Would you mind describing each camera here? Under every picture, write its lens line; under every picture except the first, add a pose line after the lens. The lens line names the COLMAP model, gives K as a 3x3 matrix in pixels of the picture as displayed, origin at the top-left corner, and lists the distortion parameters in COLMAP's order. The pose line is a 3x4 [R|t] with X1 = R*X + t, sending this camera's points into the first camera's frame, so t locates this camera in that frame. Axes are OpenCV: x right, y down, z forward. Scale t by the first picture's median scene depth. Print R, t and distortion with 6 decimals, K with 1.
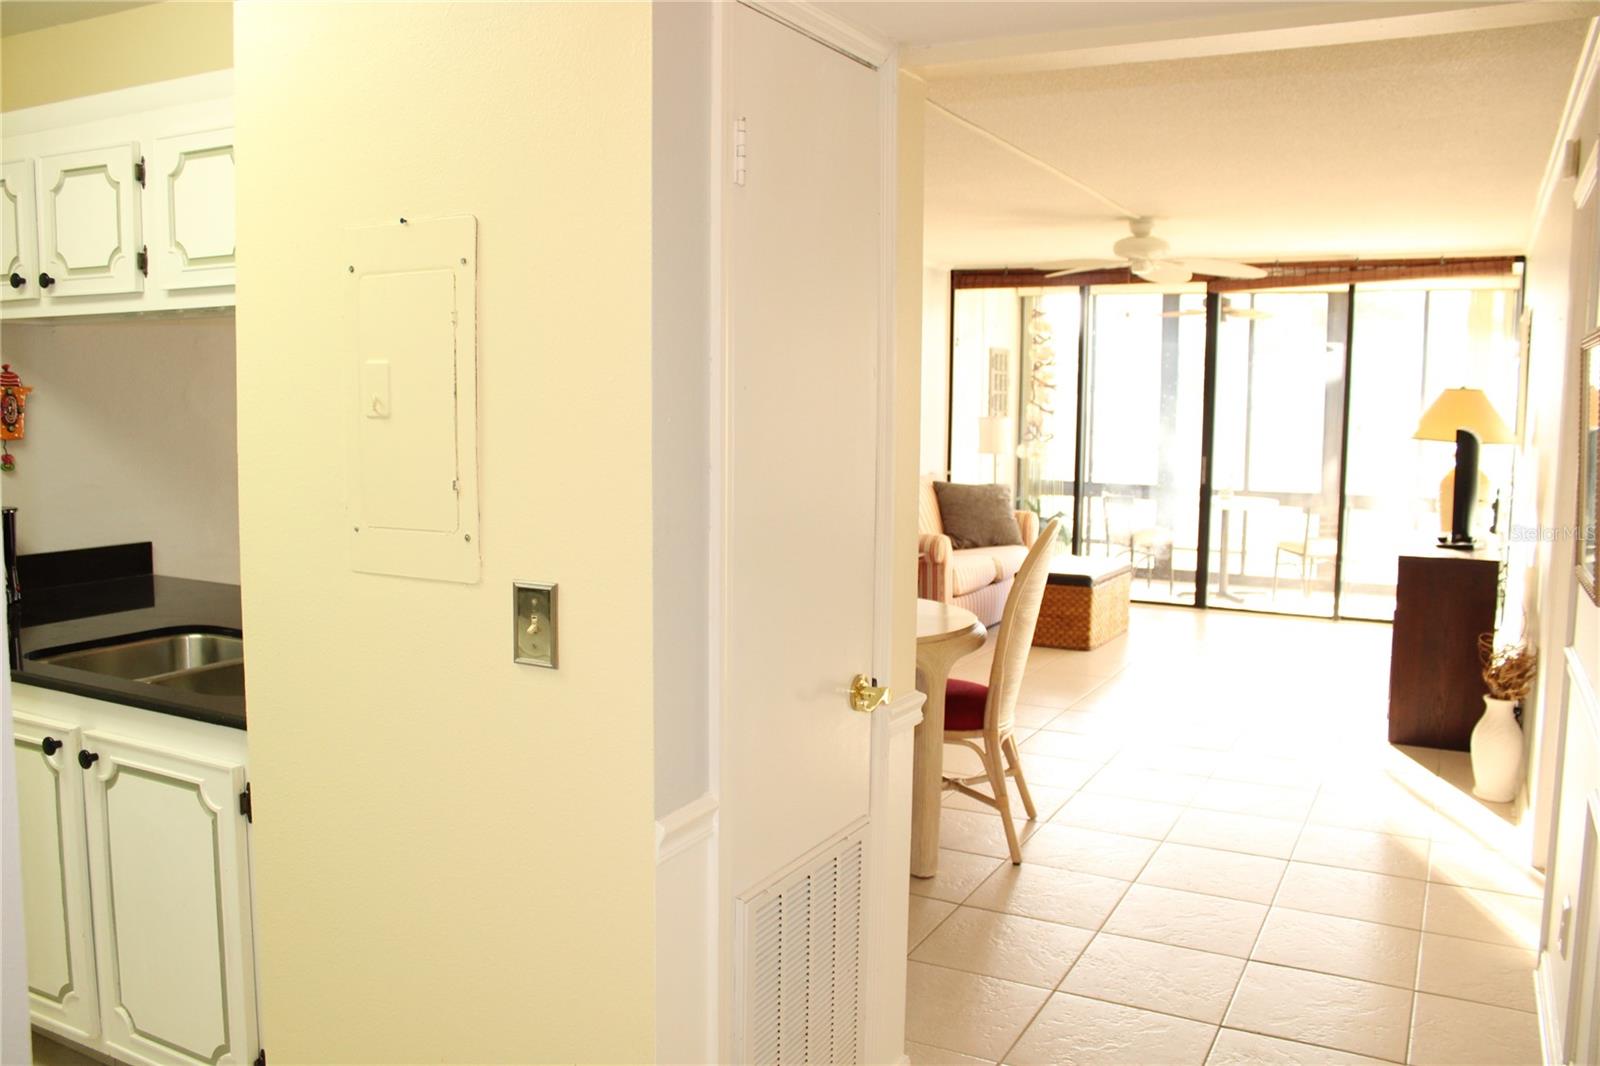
lens RADIAL K [[1276.7, 0, 805.0], [0, 1276.7, 514.6], [0, 0, 1]] dist [-0.091064, 0.004220]
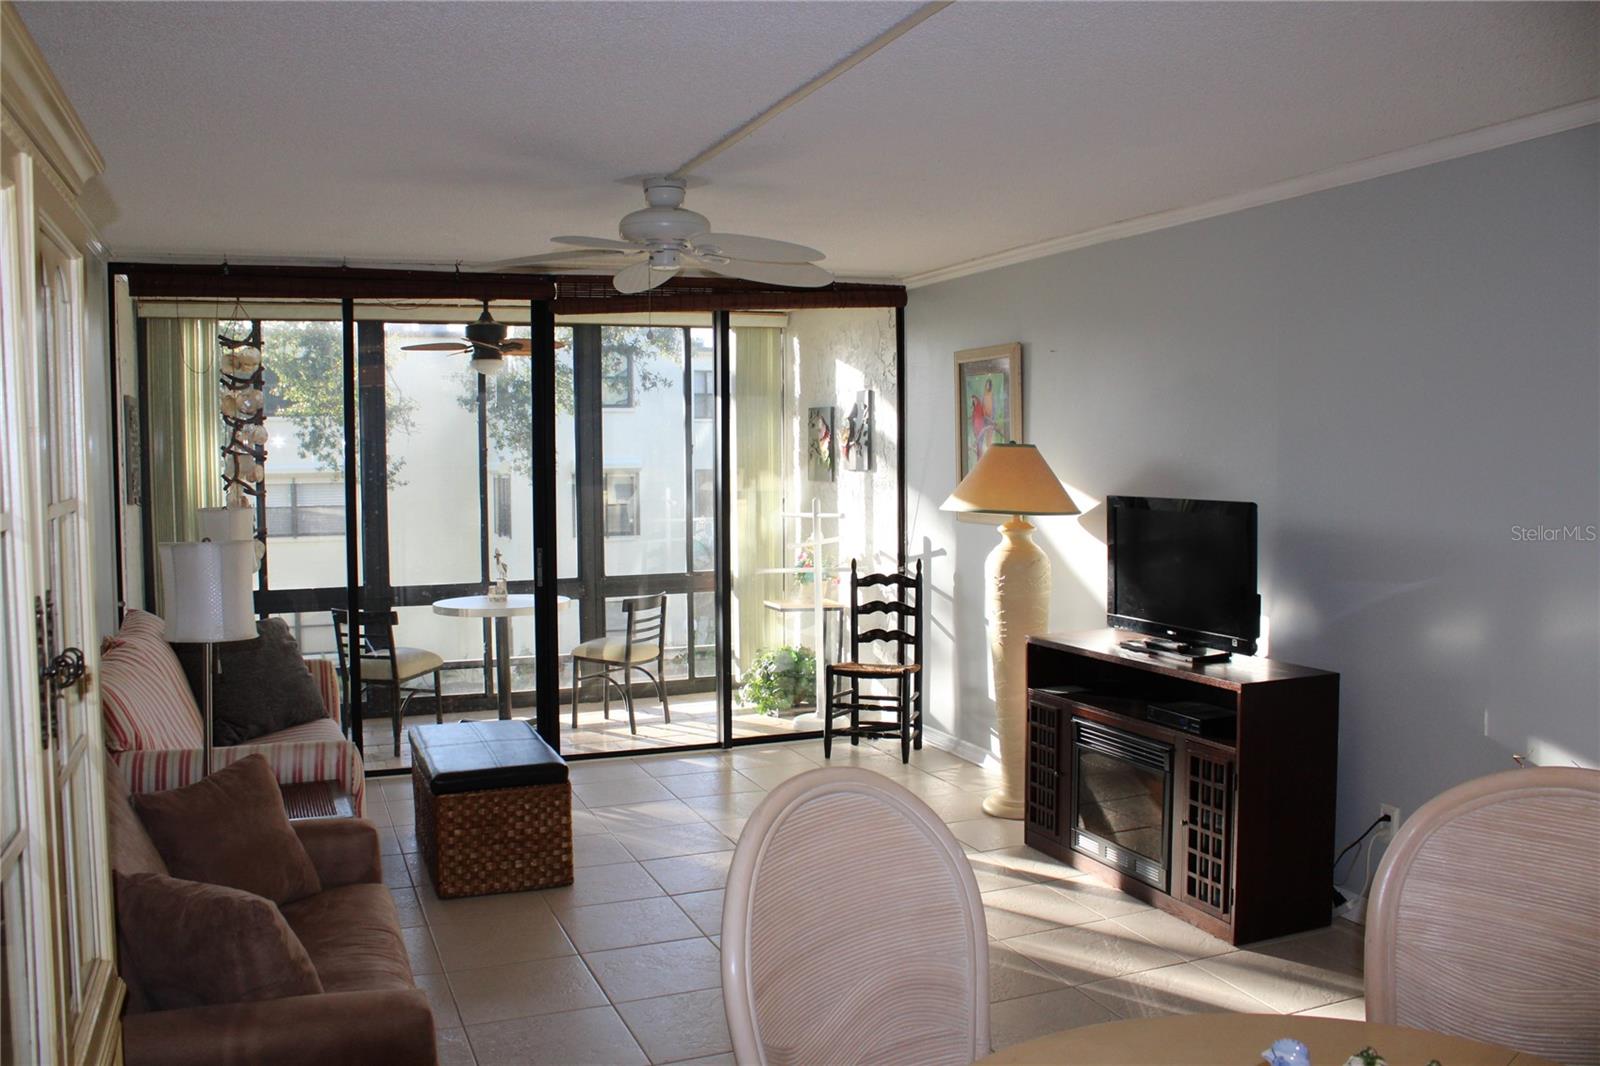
lens RADIAL K [[1276.7, 0, 805.0], [0, 1276.7, 514.6], [0, 0, 1]] dist [-0.091064, 0.004220]
pose [[0.643239, -0.059178, 0.763375, -0.138667], [0.086953, 0.996205, 0.003959, -0.055200], [-0.760712, 0.063831, 0.645944, 0.445734]]
